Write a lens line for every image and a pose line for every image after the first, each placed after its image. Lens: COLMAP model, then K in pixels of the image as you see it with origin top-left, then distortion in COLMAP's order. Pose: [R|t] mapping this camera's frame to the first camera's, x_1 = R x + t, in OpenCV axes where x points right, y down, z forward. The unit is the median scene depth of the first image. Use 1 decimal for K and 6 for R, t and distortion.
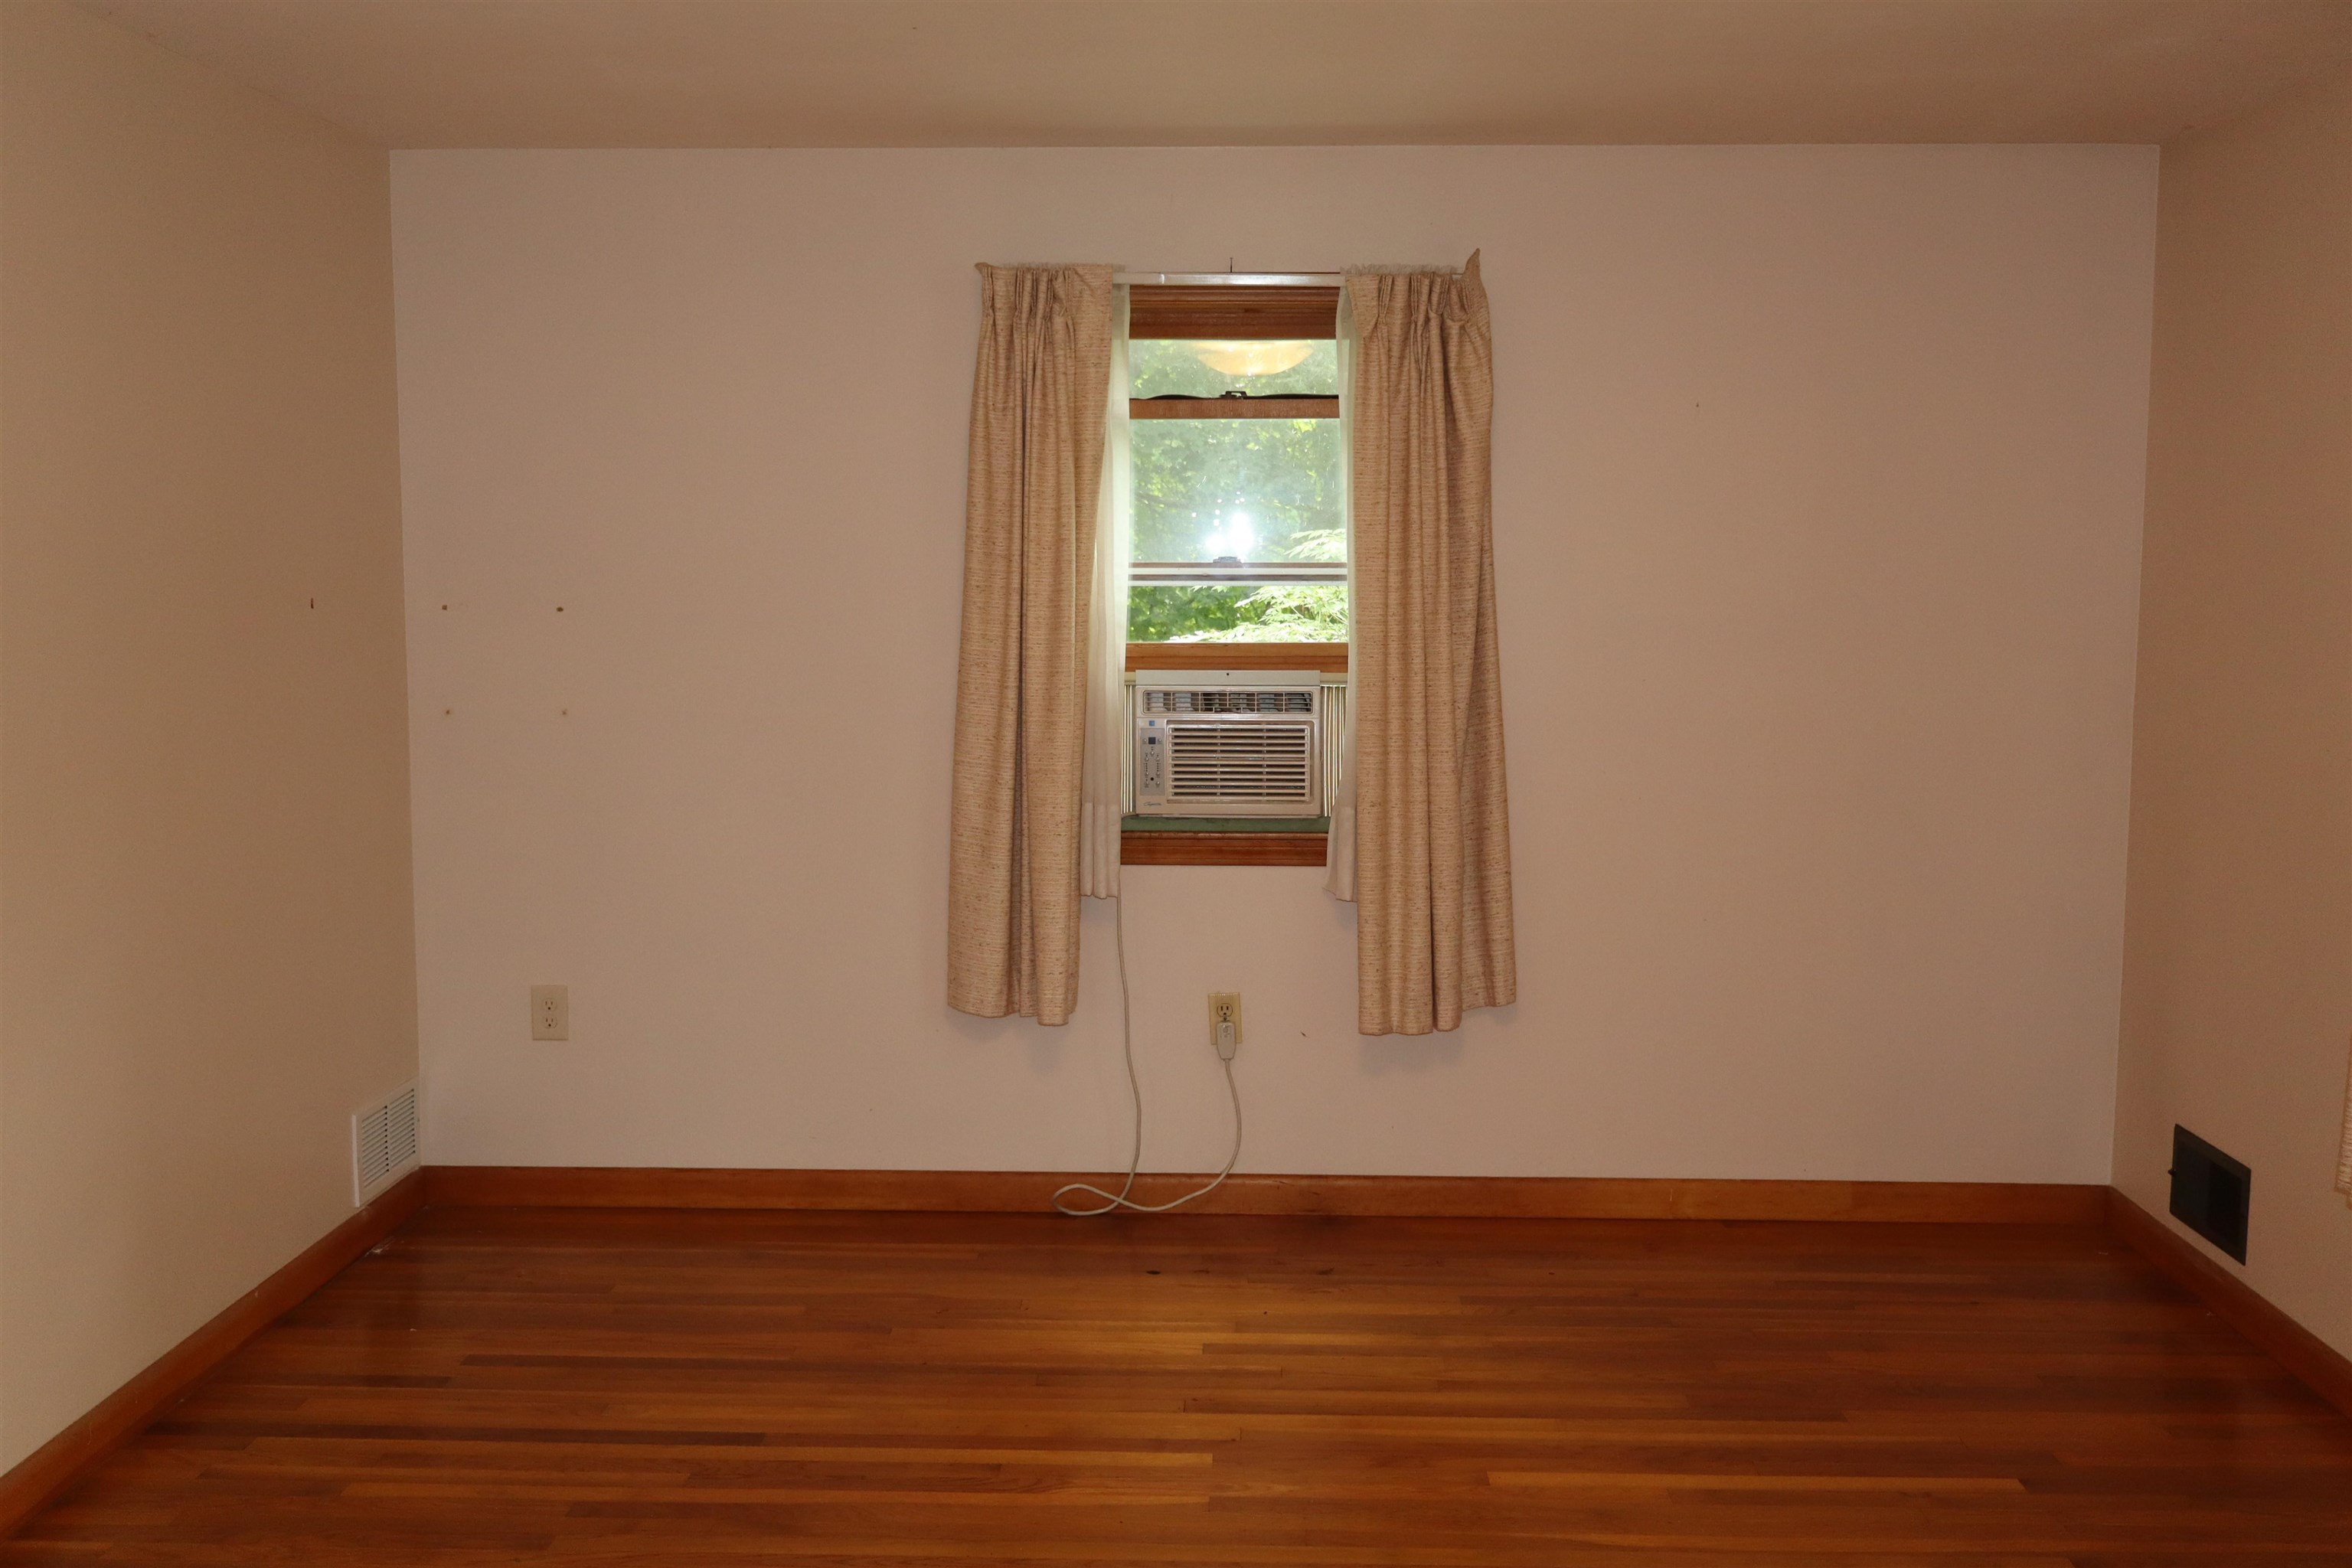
lens RADIAL K [[2186.6, 0, 1169.2], [0, 2186.6, 784.3], [0, 0, 1]] dist [0.016292, 0.000000]
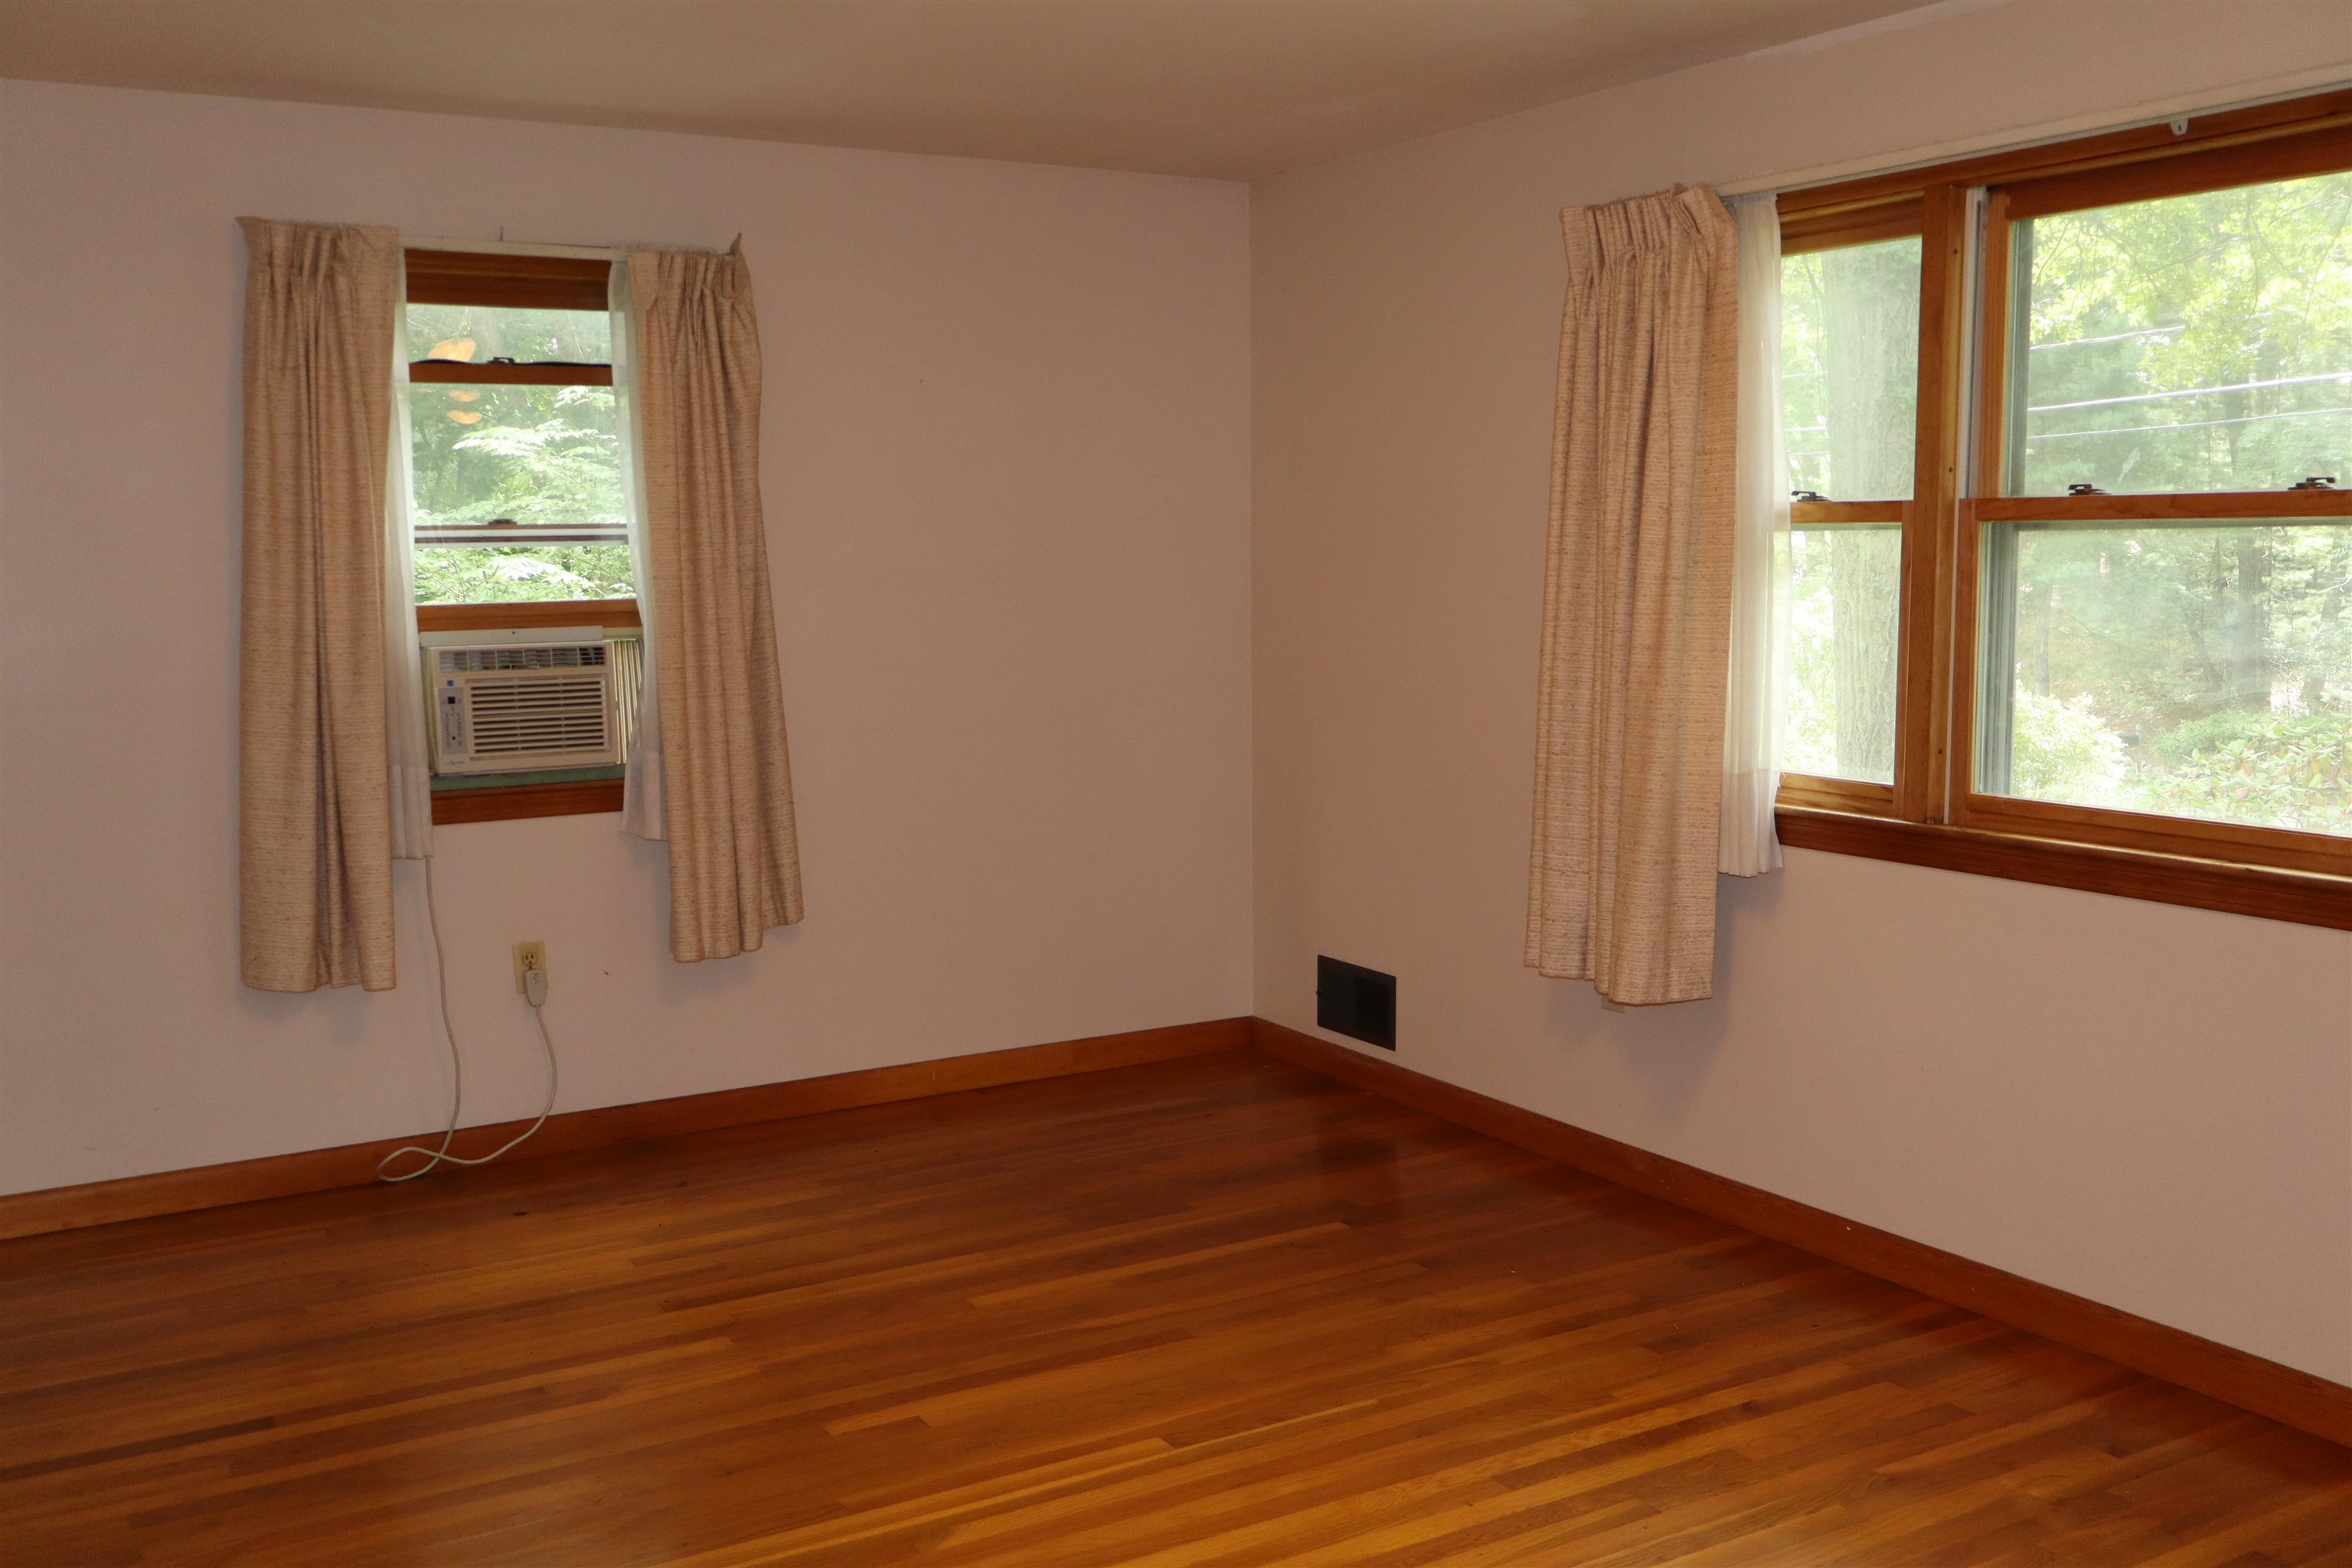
lens RADIAL K [[2186.6, 0, 1131.7], [0, 2186.6, 762.0], [0, 0, 1]] dist [0.016292, 0.000000]
pose [[0.853349, -0.069296, 0.516715, -0.271291], [0.067960, 0.997456, 0.021533, 0.008321], [-0.516892, 0.016741, 0.855887, -0.031529]]
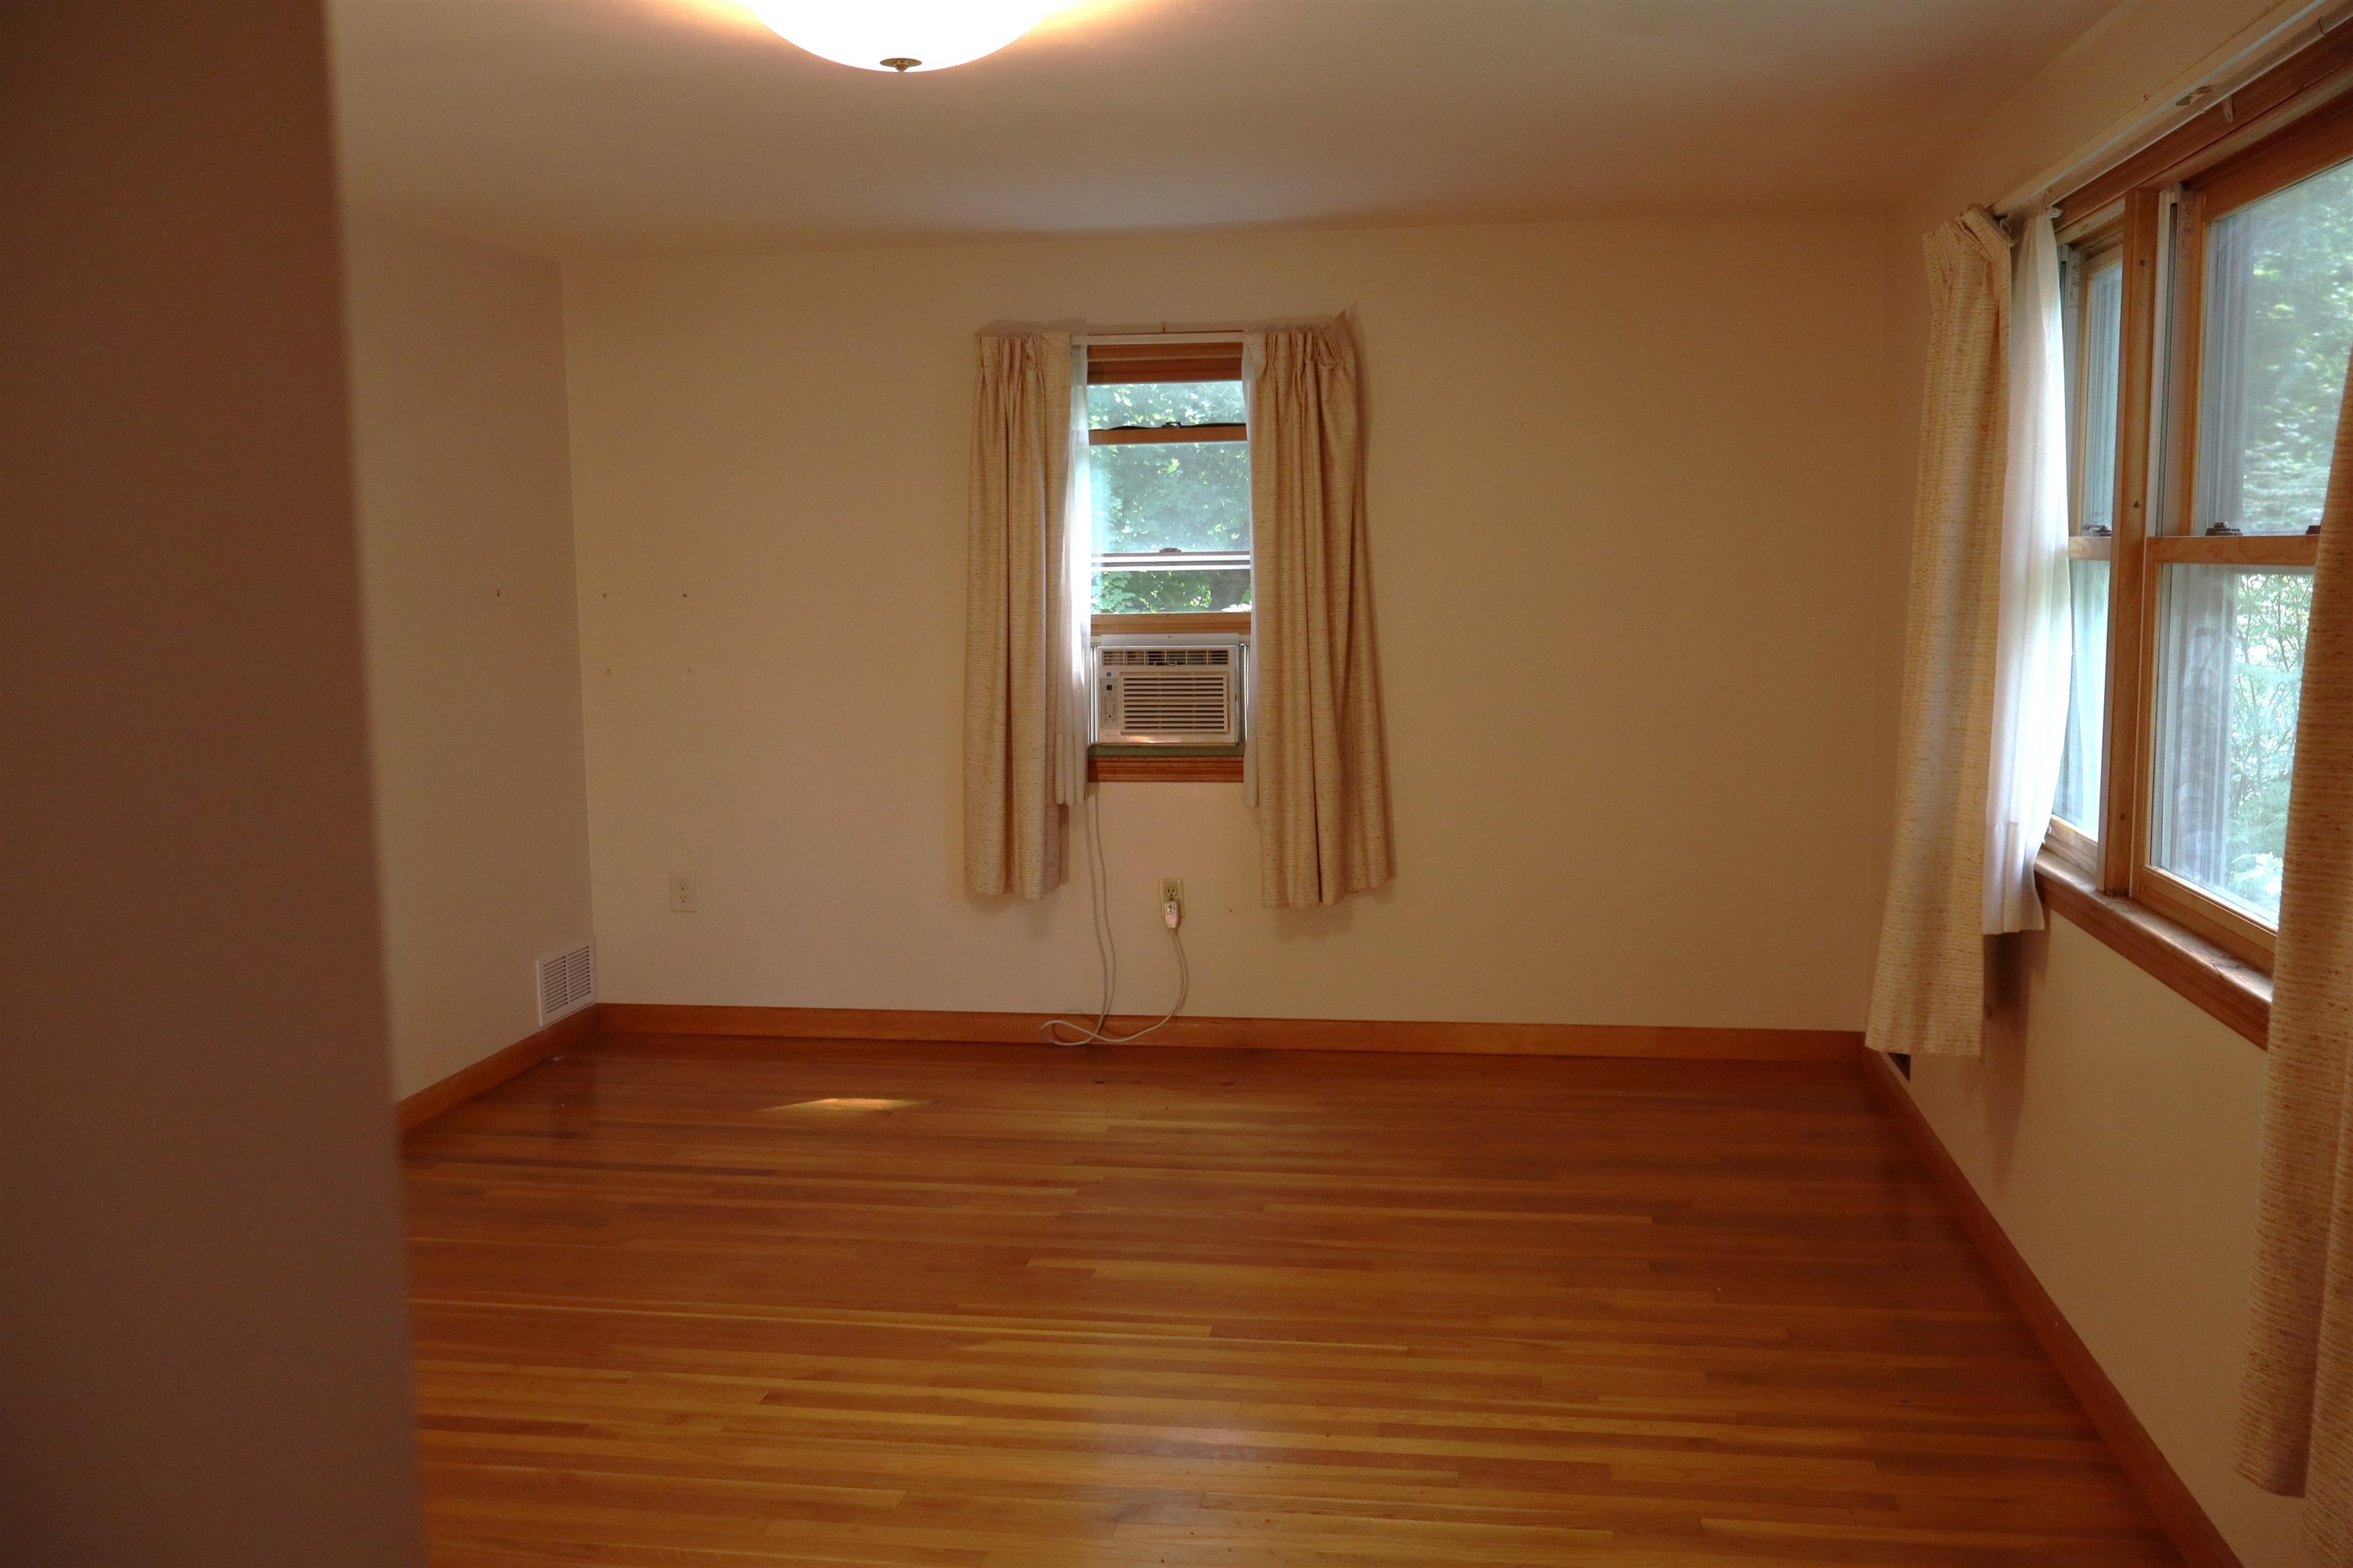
lens RADIAL K [[1978.1, 0, 1173.4], [0, 1978.1, 785.9], [0, 0, 1]] dist [-0.000787, -0.013632]
pose [[0.991852, -0.002222, -0.127380, 0.187749], [0.004525, 0.999831, 0.017793, 0.019061], [0.127319, -0.018224, 0.991694, -0.191224]]
